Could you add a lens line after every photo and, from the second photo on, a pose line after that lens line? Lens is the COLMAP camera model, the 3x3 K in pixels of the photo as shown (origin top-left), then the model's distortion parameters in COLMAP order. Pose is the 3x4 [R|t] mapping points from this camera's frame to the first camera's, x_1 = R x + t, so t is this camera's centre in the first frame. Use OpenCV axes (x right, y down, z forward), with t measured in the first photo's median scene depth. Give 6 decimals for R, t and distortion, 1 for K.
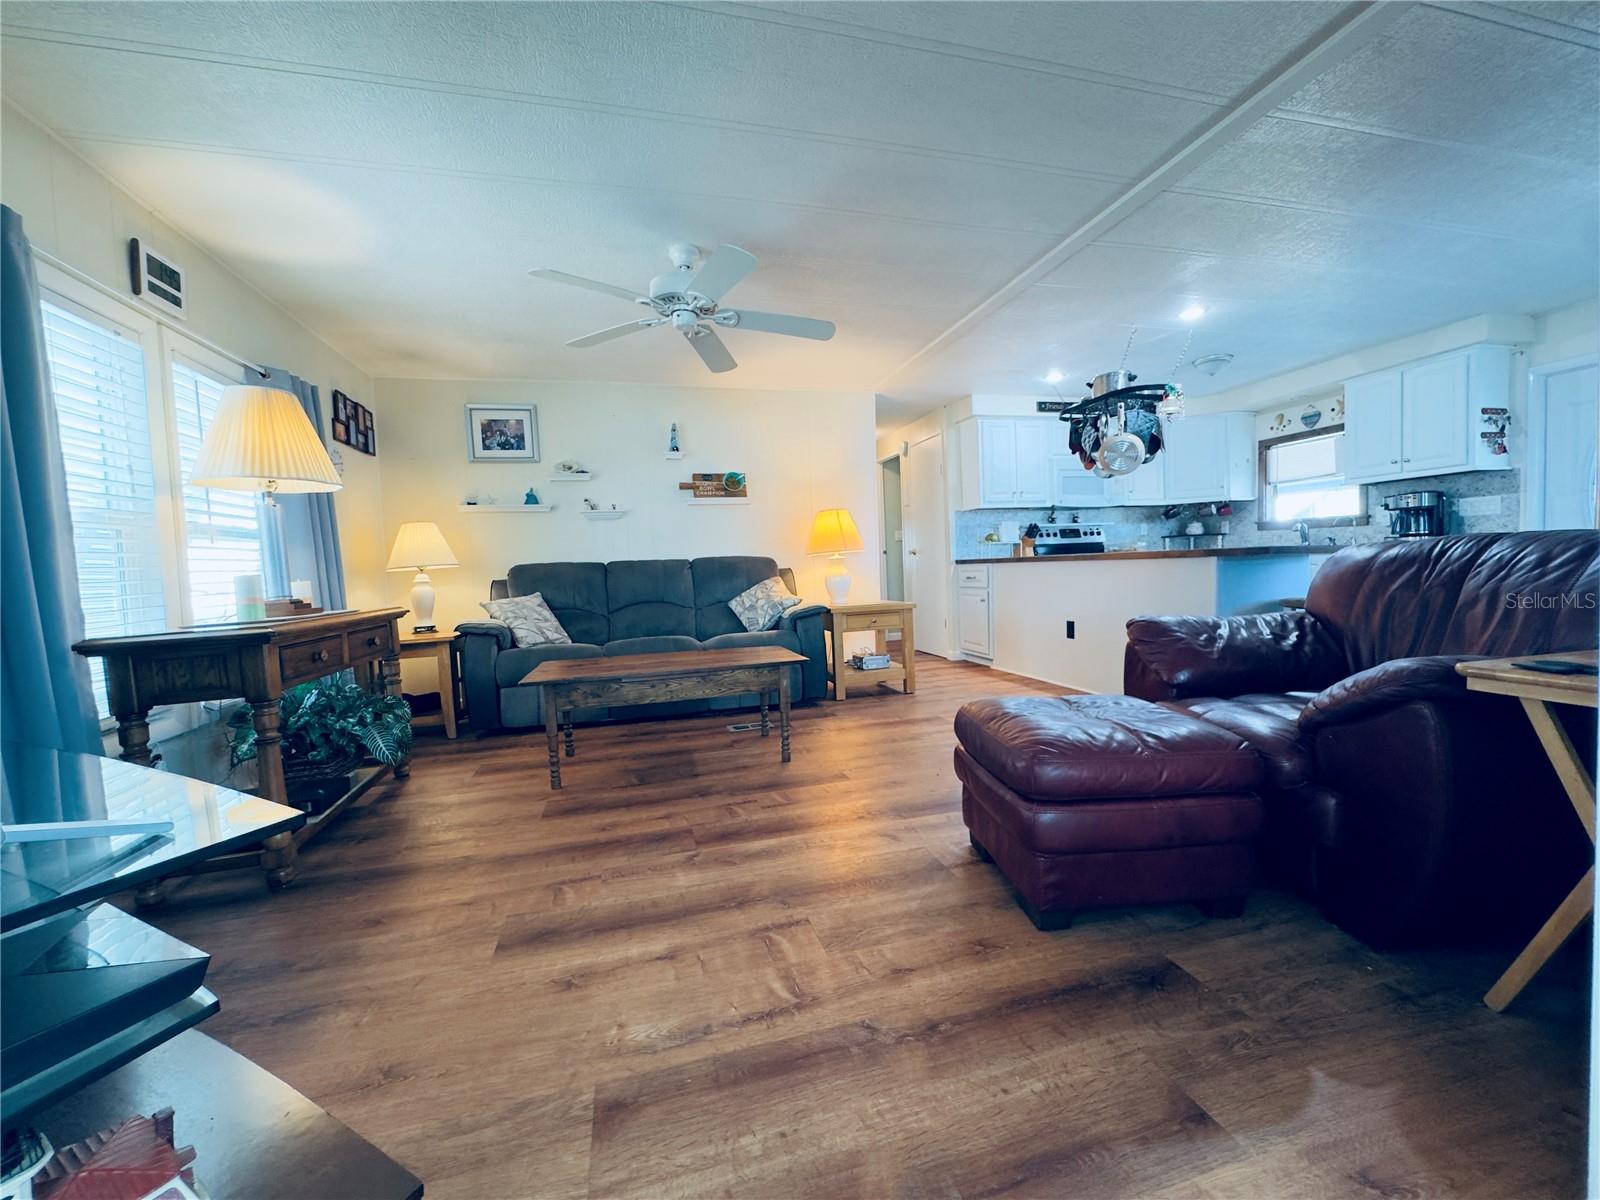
lens RADIAL K [[637.4, 0, 793.3], [0, 637.4, 595.0], [0, 0, 1]] dist [-0.006942, 0.000256]
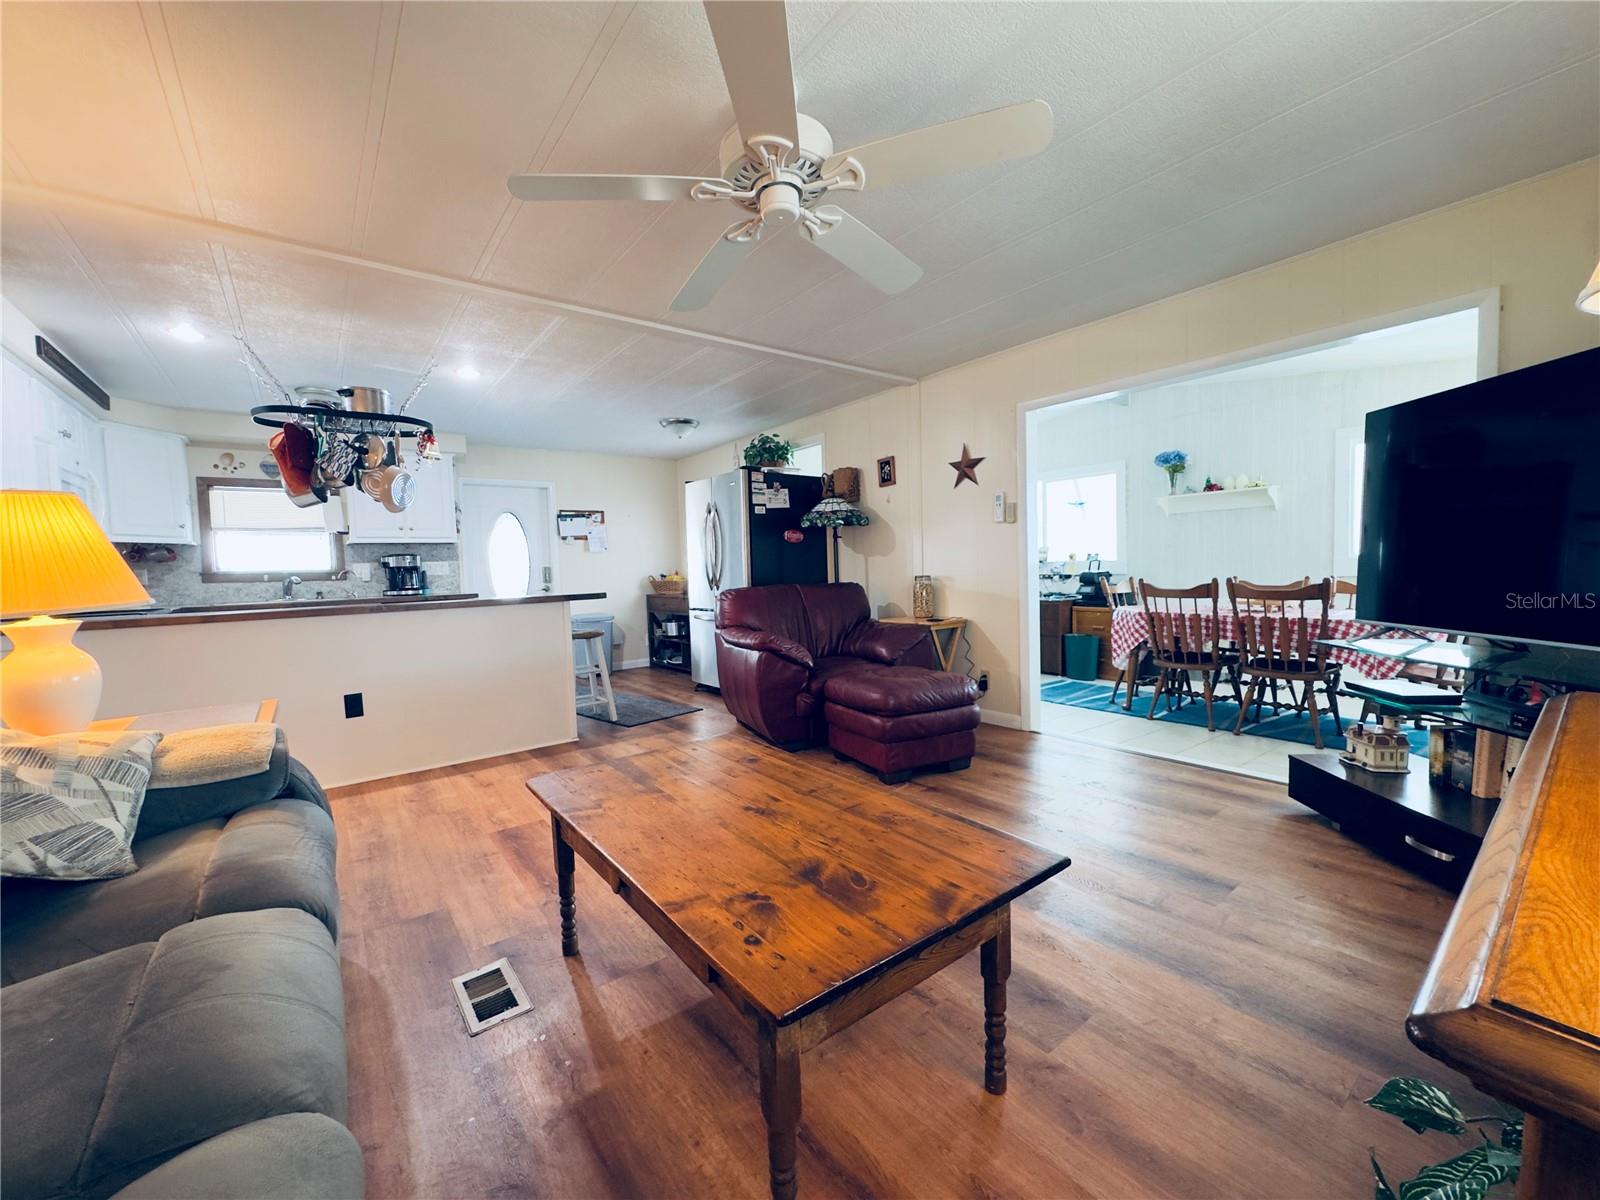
lens RADIAL K [[637.4, 0, 800.3], [0, 637.4, 593.7], [0, 0, 1]] dist [-0.006942, 0.000256]
pose [[-0.396993, 0.011089, 0.917755, -0.369239], [0.088278, 0.995752, 0.026155, -0.041058], [-0.913567, 0.091401, -0.396285, 0.639628]]
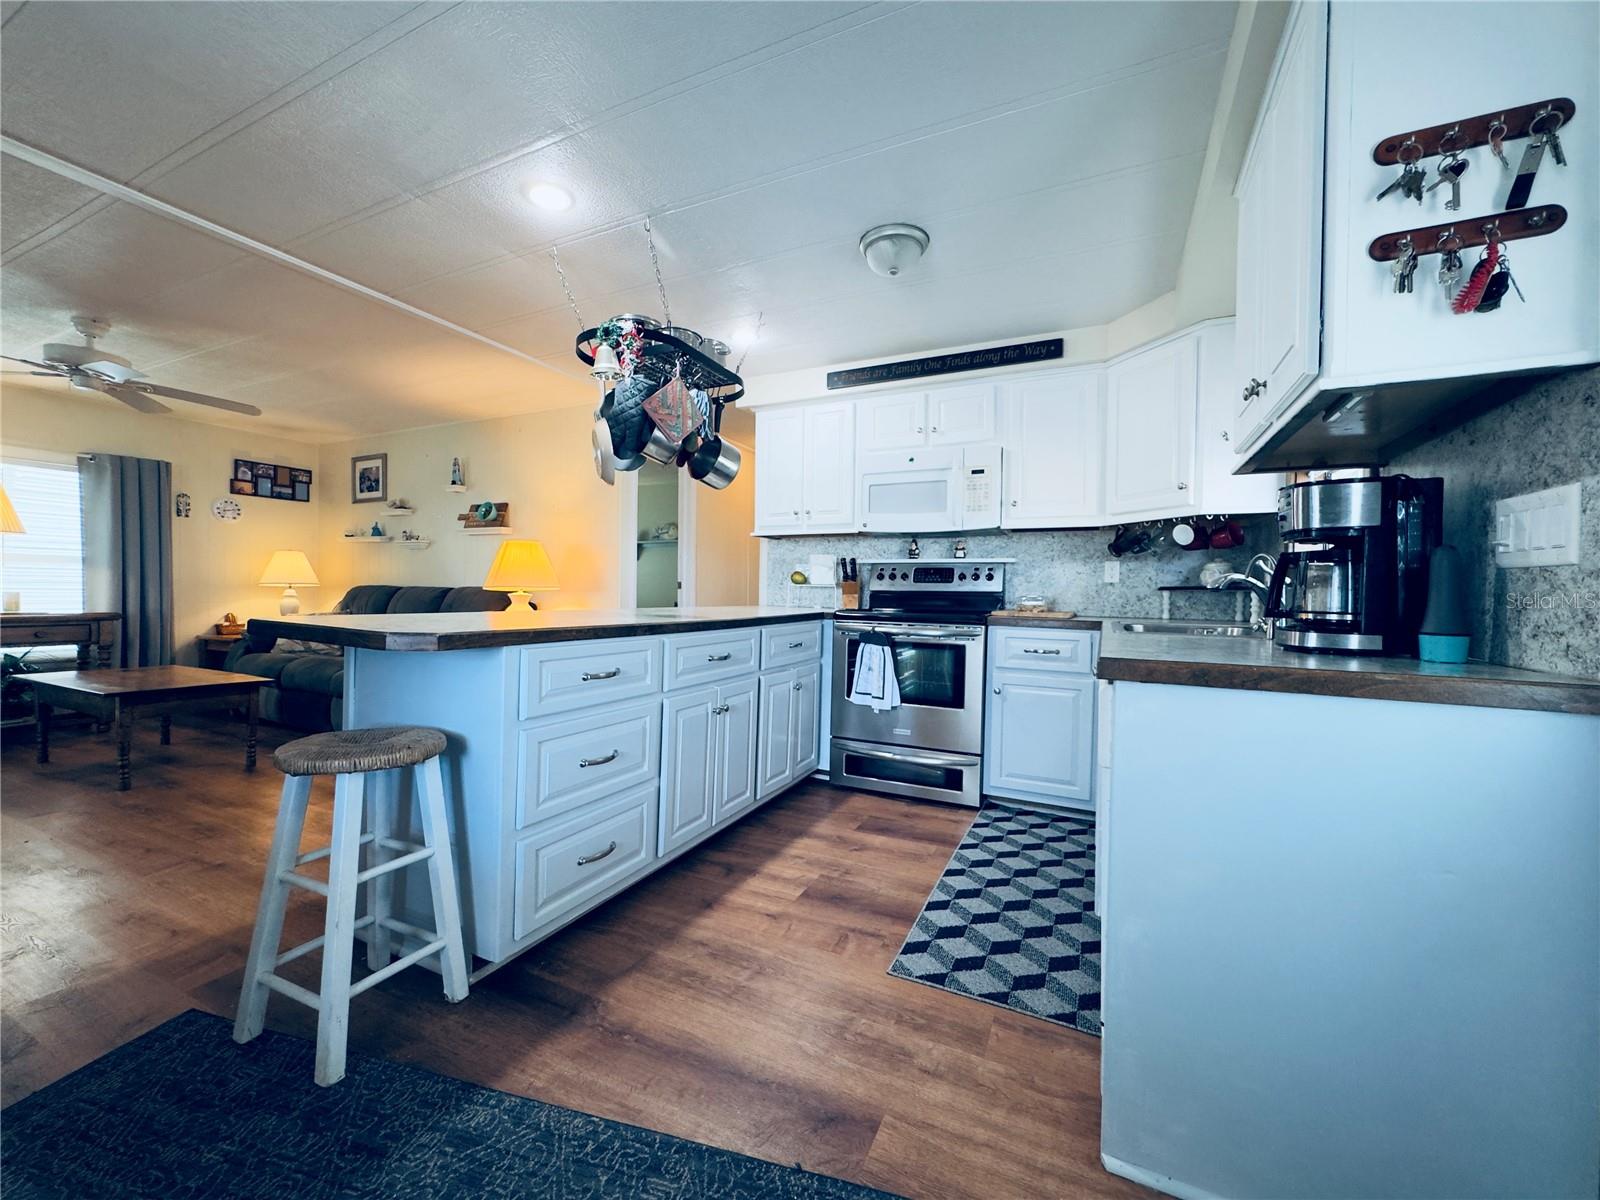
lens RADIAL K [[637.4, 0, 792.6], [0, 637.4, 596.8], [0, 0, 1]] dist [-0.006942, 0.000256]
pose [[0.761604, 0.057633, -0.645474, 0.791524], [-0.076235, 0.997089, -0.000923, -0.071047], [0.643542, 0.049911, 0.763781, 0.486270]]
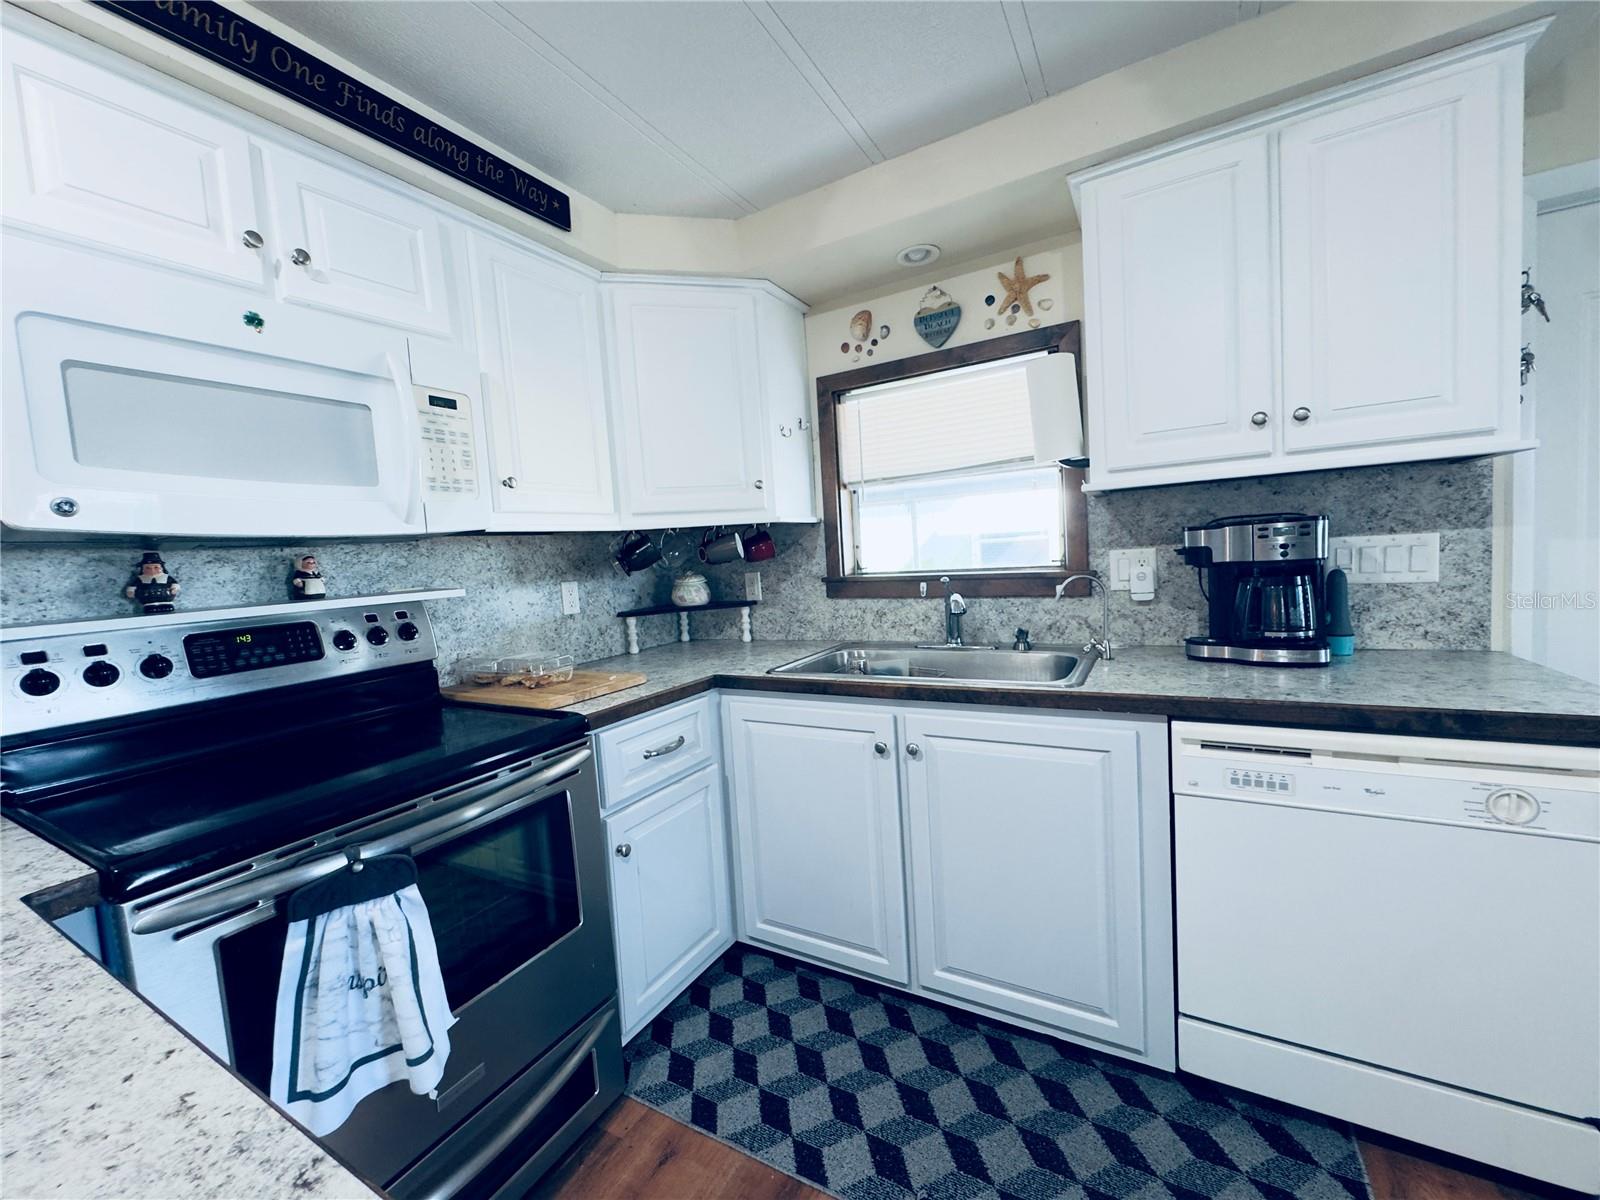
lens RADIAL K [[637.4, 0, 801.1], [0, 637.4, 599.0], [0, 0, 1]] dist [-0.006942, 0.000256]
pose [[0.695870, -0.059760, 0.715677, 0.444057], [0.071416, 0.997351, 0.013841, -0.112873], [-0.714608, 0.041479, 0.698294, 0.758519]]
